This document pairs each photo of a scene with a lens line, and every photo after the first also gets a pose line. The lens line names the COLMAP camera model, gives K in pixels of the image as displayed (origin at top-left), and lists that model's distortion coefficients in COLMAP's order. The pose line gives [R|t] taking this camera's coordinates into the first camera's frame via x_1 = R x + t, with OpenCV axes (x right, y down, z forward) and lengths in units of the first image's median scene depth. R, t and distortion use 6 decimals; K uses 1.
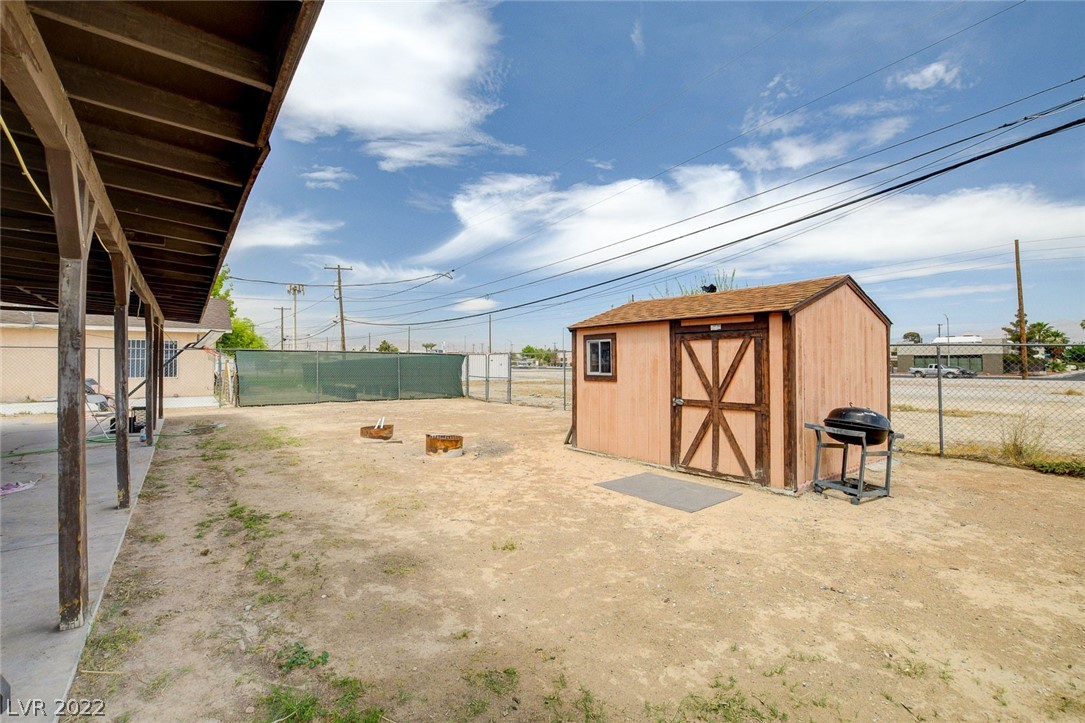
lens RADIAL K [[475.9, 0, 542.8], [0, 475.9, 364.1], [0, 0, 1]] dist [-0.022516, 0.000217]
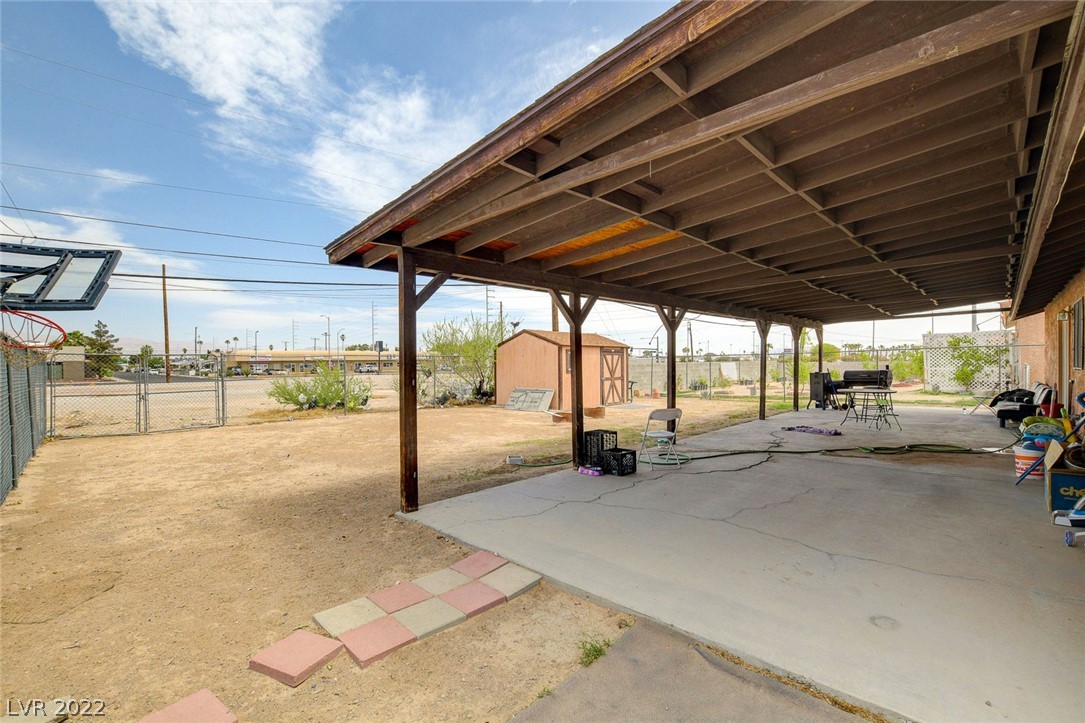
lens RADIAL K [[475.9, 0, 542.8], [0, 475.9, 364.1], [0, 0, 1]] dist [-0.022516, 0.000217]
pose [[-0.142183, -0.001694, 0.989839, -2.629115], [0.010317, 0.999942, 0.003193, -0.013152], [-0.989787, 0.010666, -0.142157, 2.036324]]
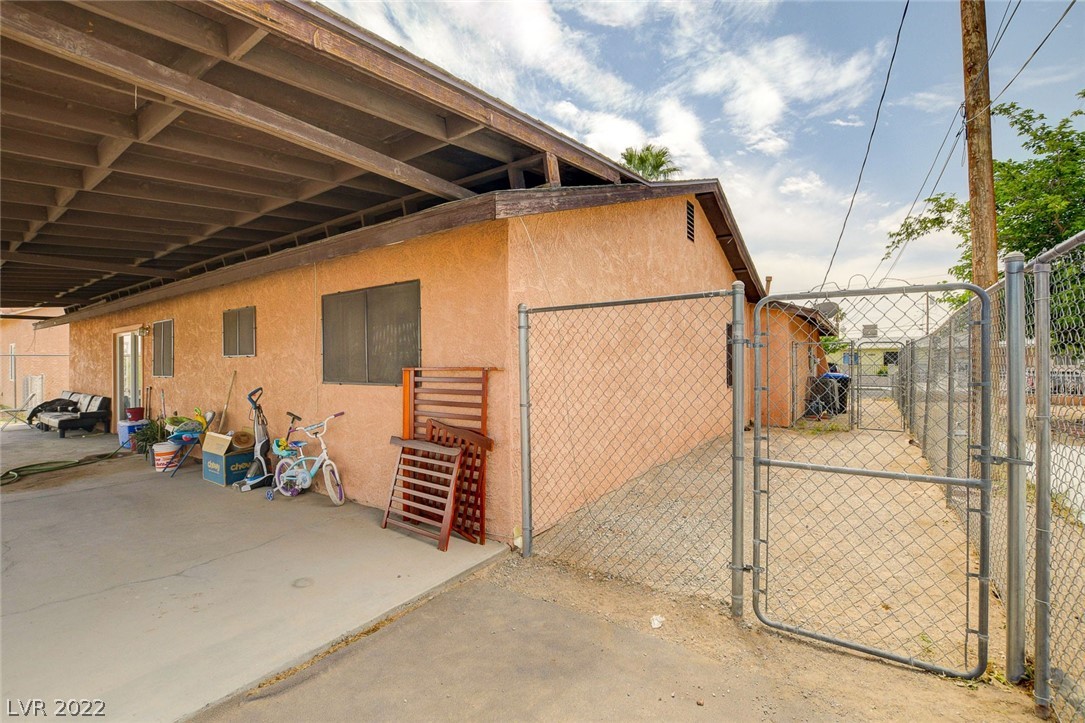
lens RADIAL K [[475.9, 0, 542.8], [0, 475.9, 364.1], [0, 0, 1]] dist [-0.022516, 0.000217]
pose [[-0.953118, 0.007093, -0.302516, -2.272222], [0.006756, 0.999975, 0.002161, -0.018935], [0.302524, 0.000016, -0.953142, 2.316388]]
